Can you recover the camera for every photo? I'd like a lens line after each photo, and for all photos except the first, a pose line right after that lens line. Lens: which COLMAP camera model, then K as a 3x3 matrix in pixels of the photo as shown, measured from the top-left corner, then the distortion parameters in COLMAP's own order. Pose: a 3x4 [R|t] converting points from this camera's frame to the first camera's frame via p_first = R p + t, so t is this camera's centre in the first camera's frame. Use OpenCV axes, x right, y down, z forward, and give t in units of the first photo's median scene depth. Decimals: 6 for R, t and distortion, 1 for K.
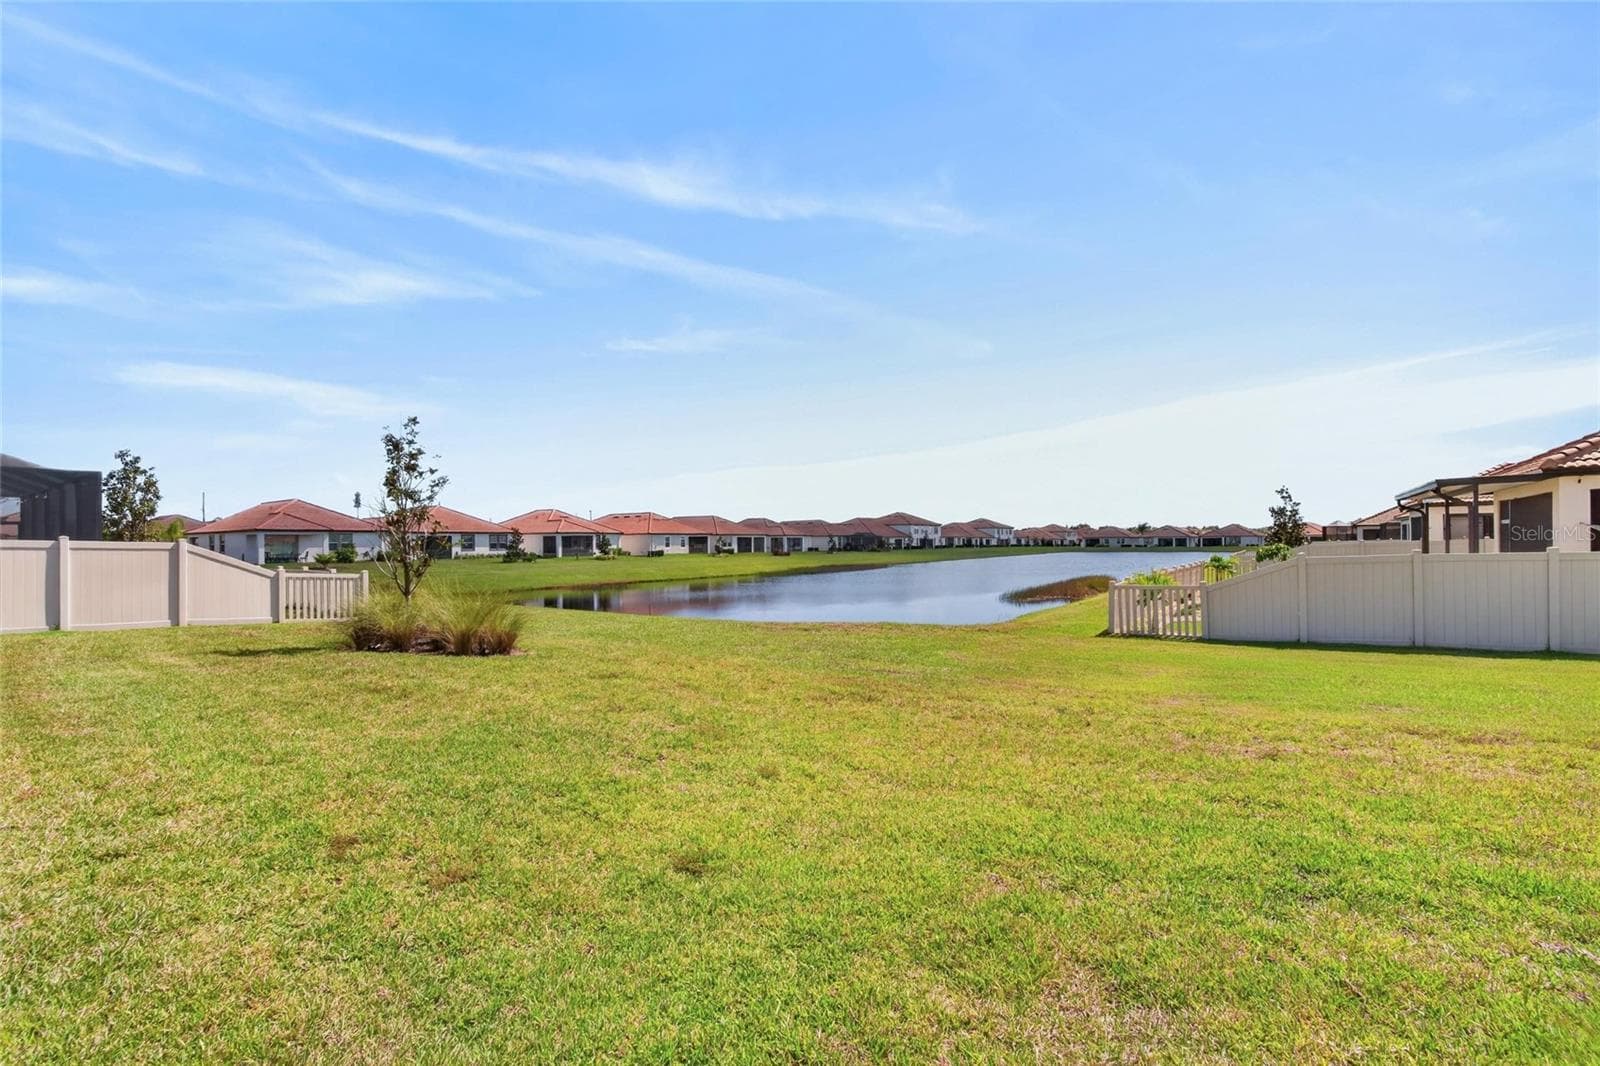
lens RADIAL K [[737.5, 0, 797.1], [0, 737.5, 548.8], [0, 0, 1]] dist [-0.021121, 0.000008]
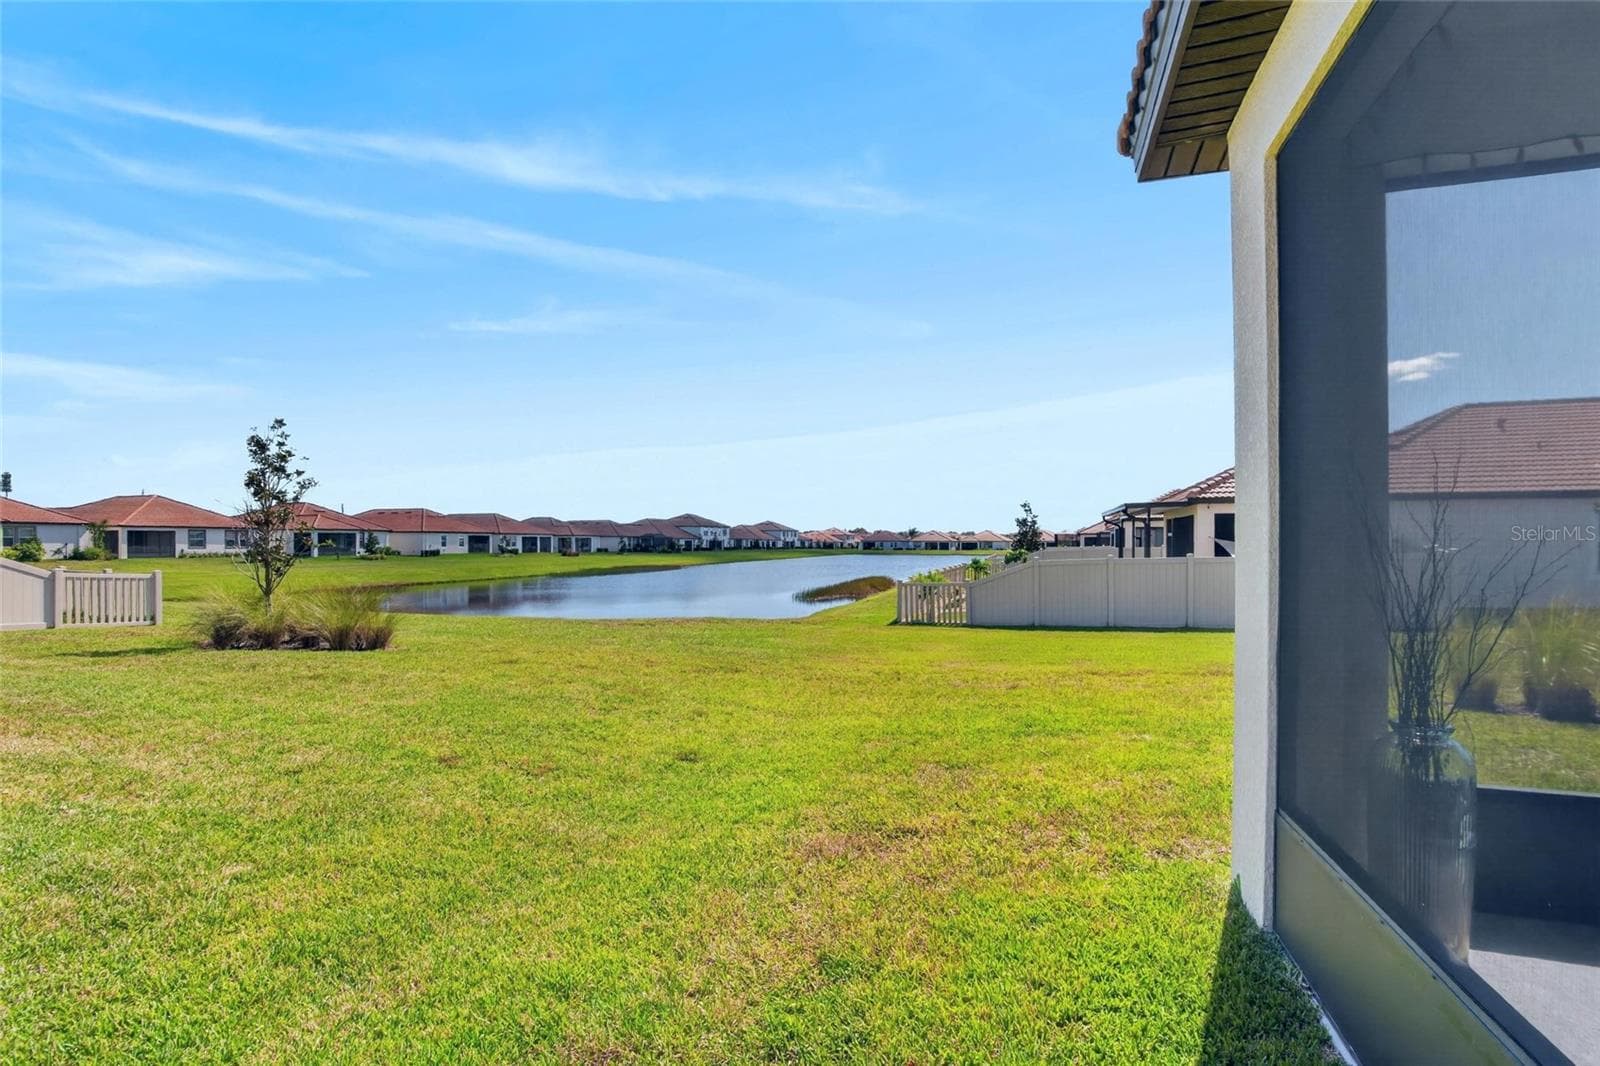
lens RADIAL K [[774.3, 0, 800.0], [0, 774.3, 533.0], [0, 0, 1]] dist [-0.024471, 0.000178]
pose [[0.954984, 0.014560, 0.296299, -0.053419], [-0.008183, 0.999708, -0.022752, -0.001102], [-0.296544, 0.019303, 0.954824, -0.085102]]
